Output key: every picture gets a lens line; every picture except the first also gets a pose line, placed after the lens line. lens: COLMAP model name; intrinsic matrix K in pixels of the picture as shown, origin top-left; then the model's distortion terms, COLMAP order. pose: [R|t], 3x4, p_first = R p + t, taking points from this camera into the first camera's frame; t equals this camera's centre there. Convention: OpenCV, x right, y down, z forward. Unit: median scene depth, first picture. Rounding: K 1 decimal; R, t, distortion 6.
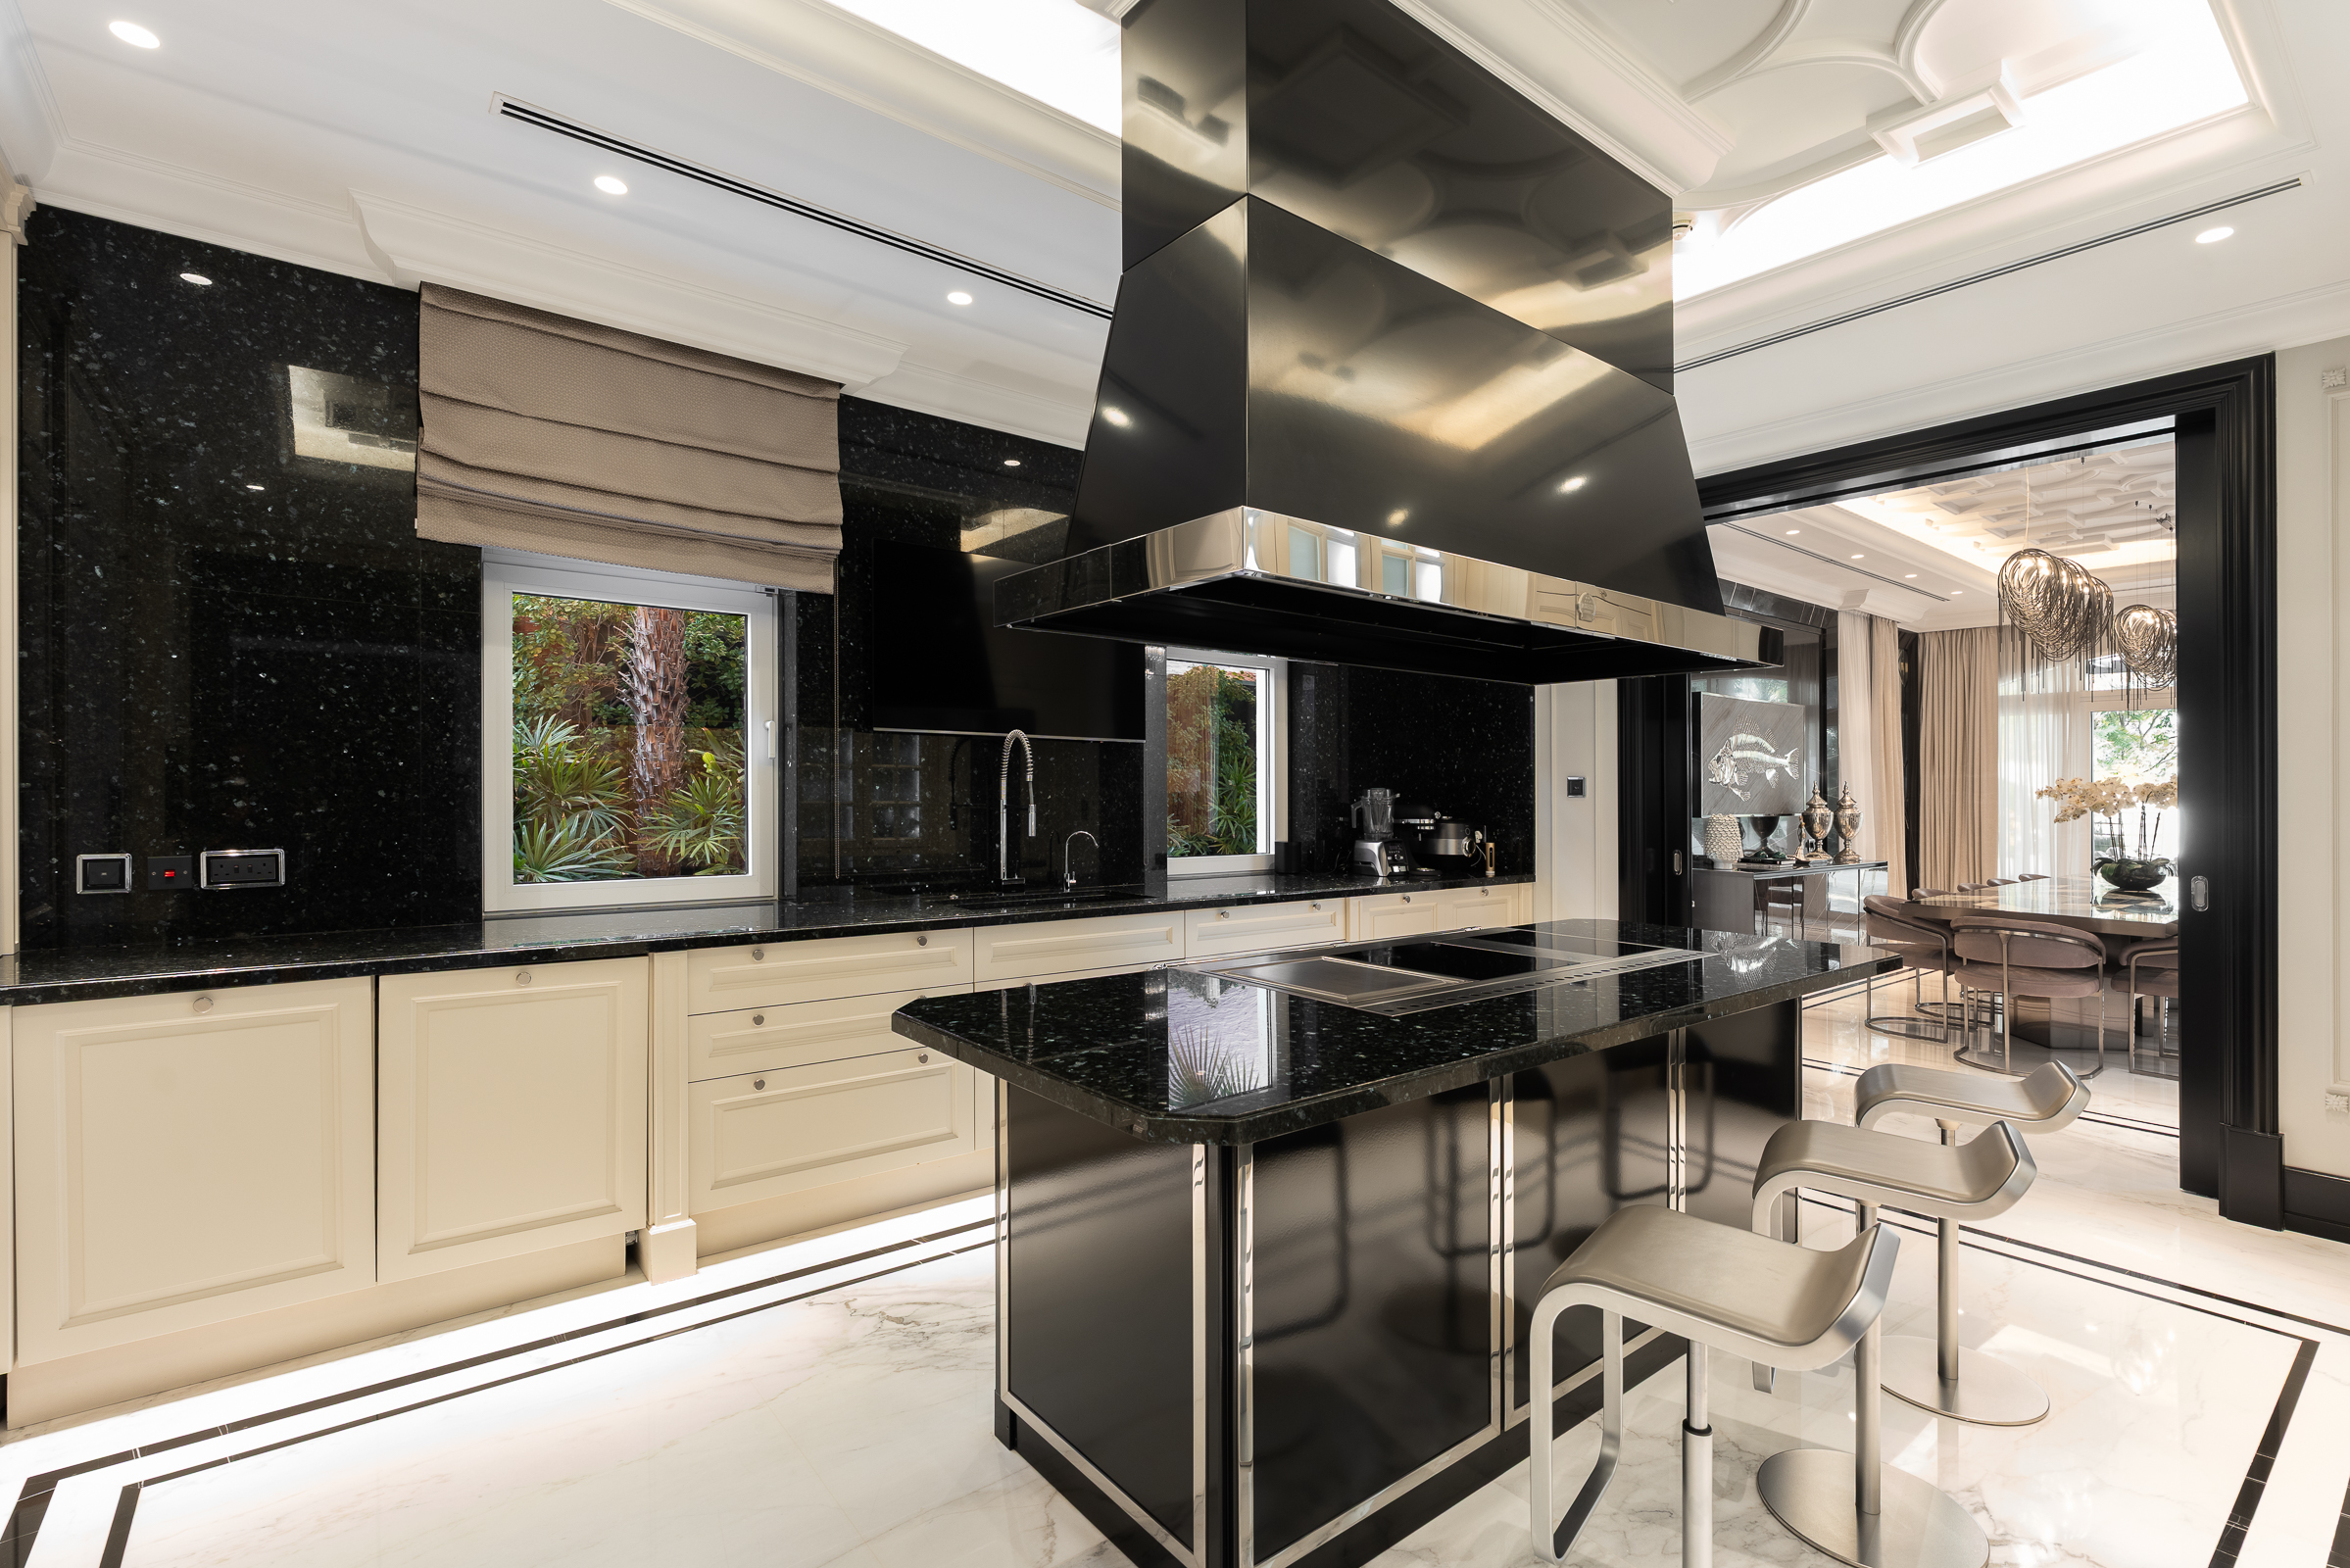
lens RADIAL K [[1082.0, 0, 1173.9], [0, 1082.0, 789.4], [0, 0, 1]] dist [-0.003836, 0.000560]
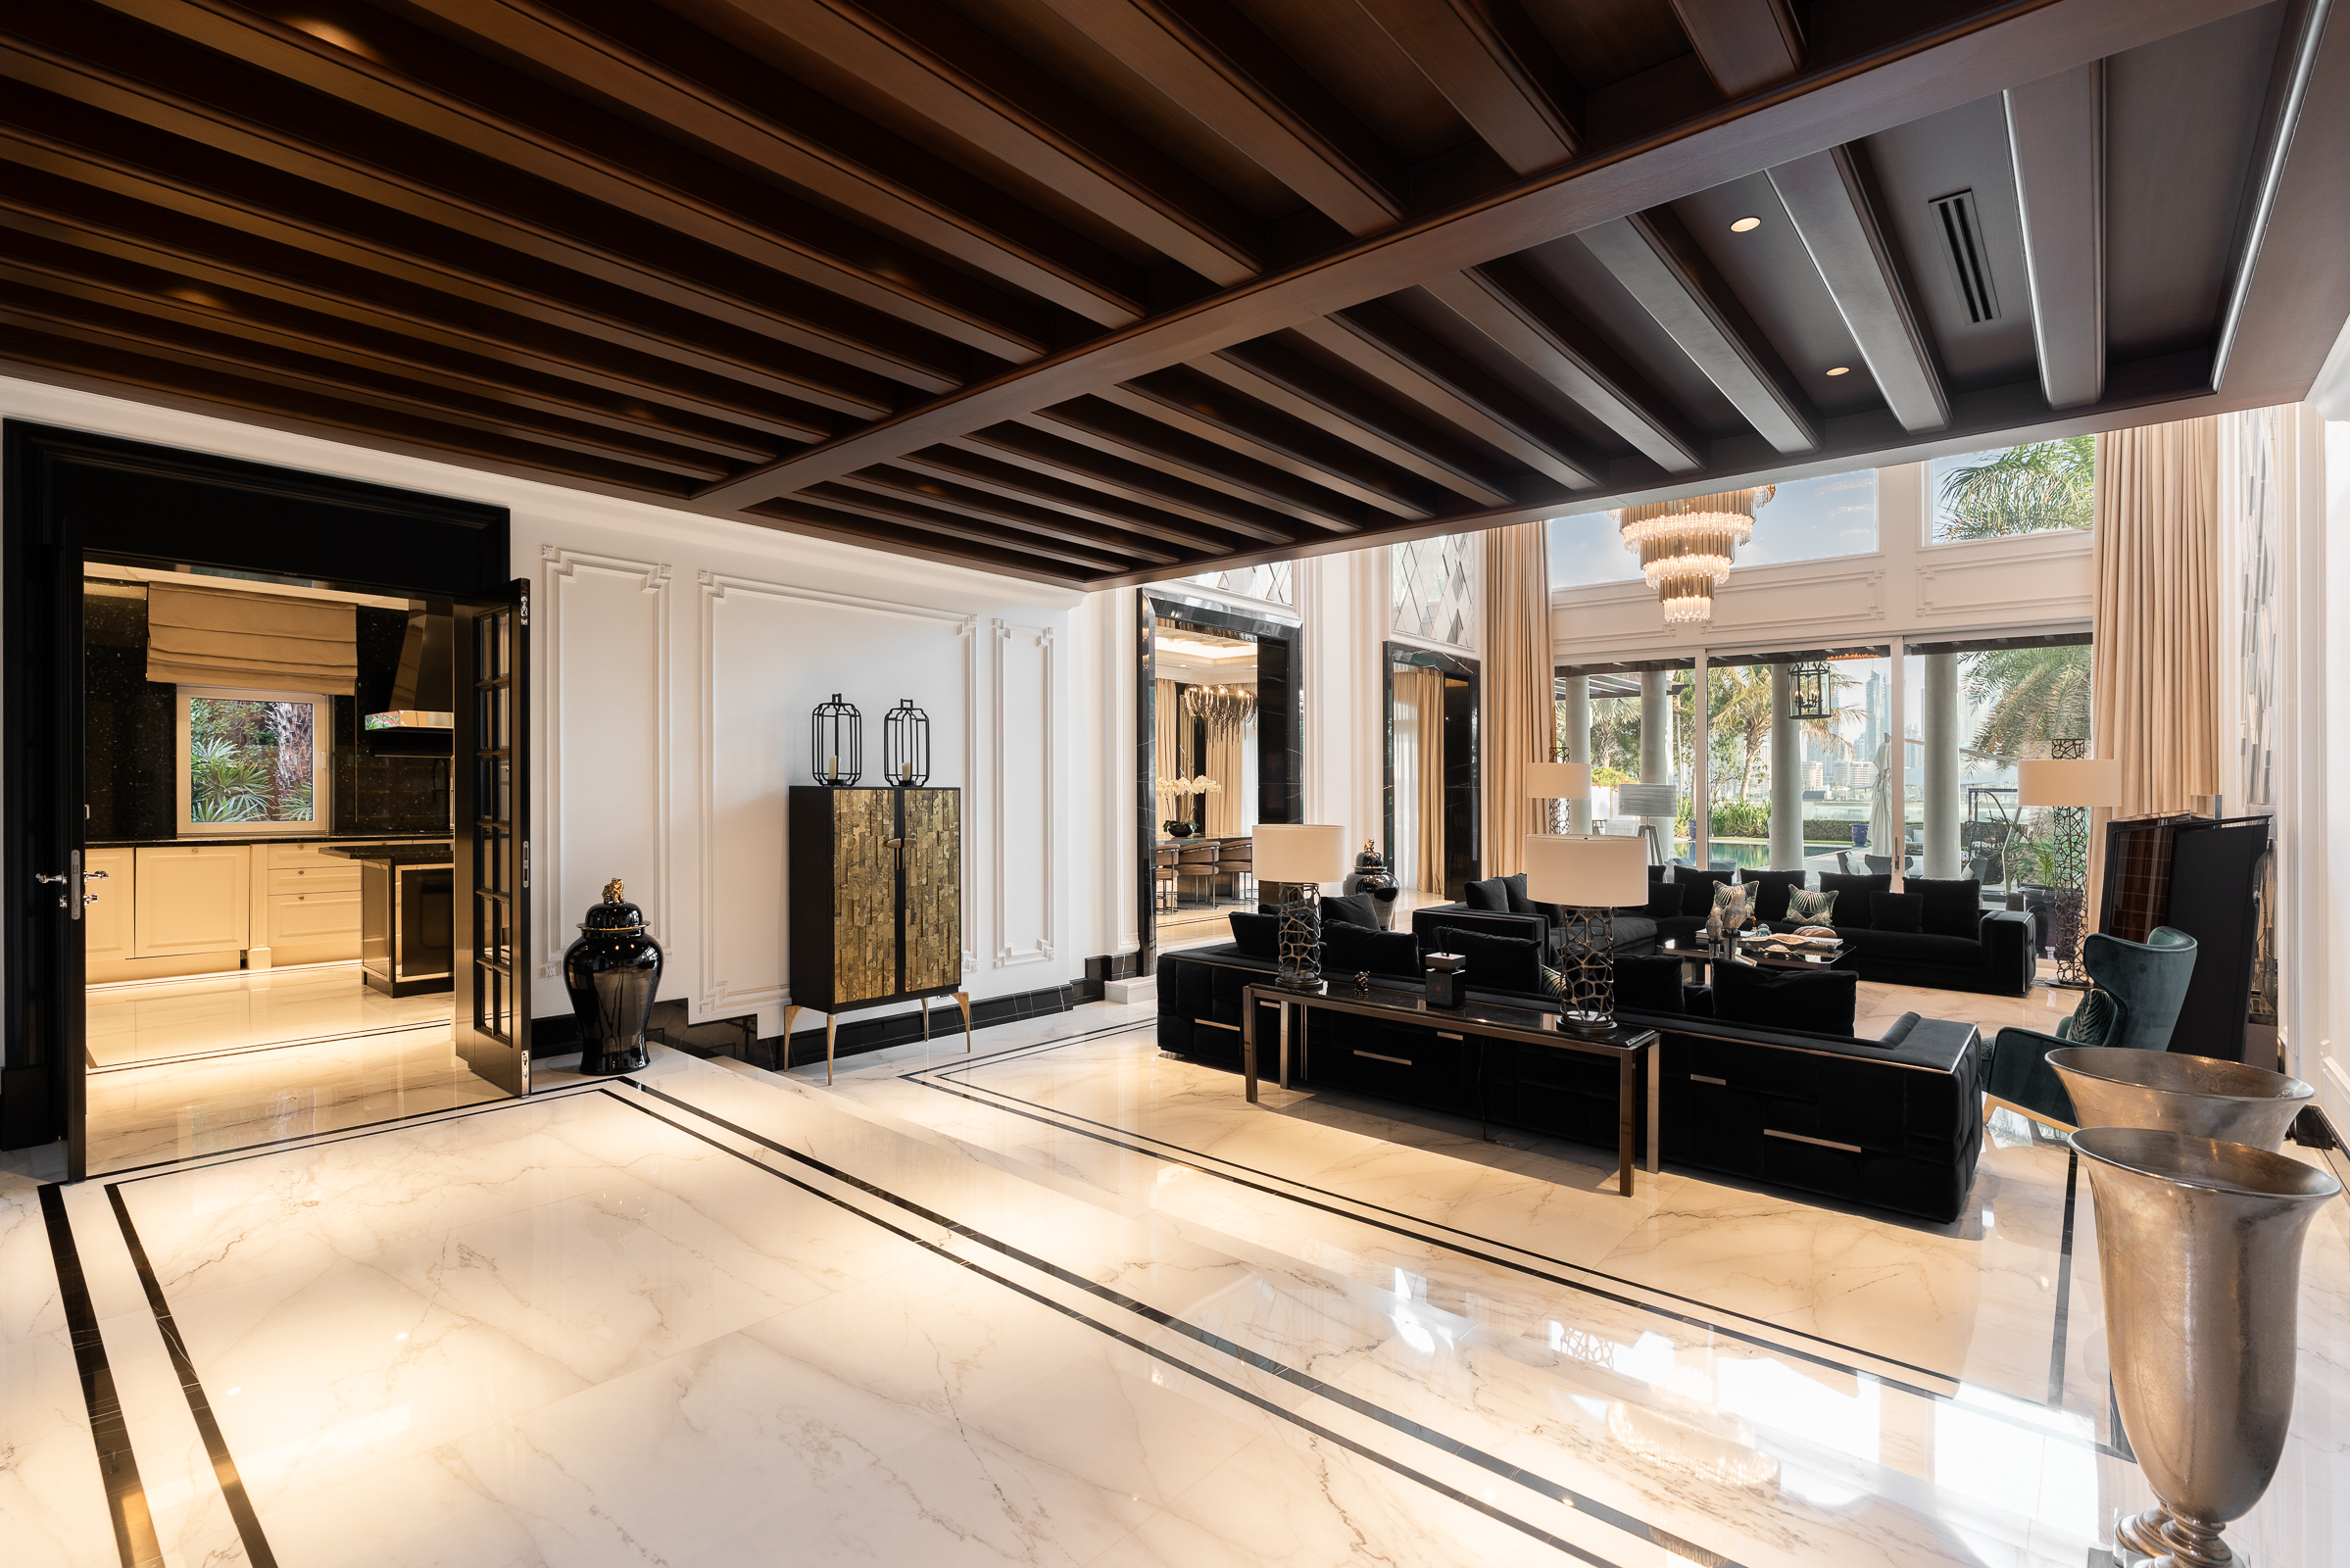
lens RADIAL K [[1082.0, 0, 1168.5], [0, 1082.0, 783.0], [0, 0, 1]] dist [-0.003836, 0.000560]
pose [[0.982960, -0.000212, 0.183820, 0.948806], [0.000566, 0.999998, -0.001871, 0.006333], [-0.183819, 0.001943, 0.982958, -1.538605]]
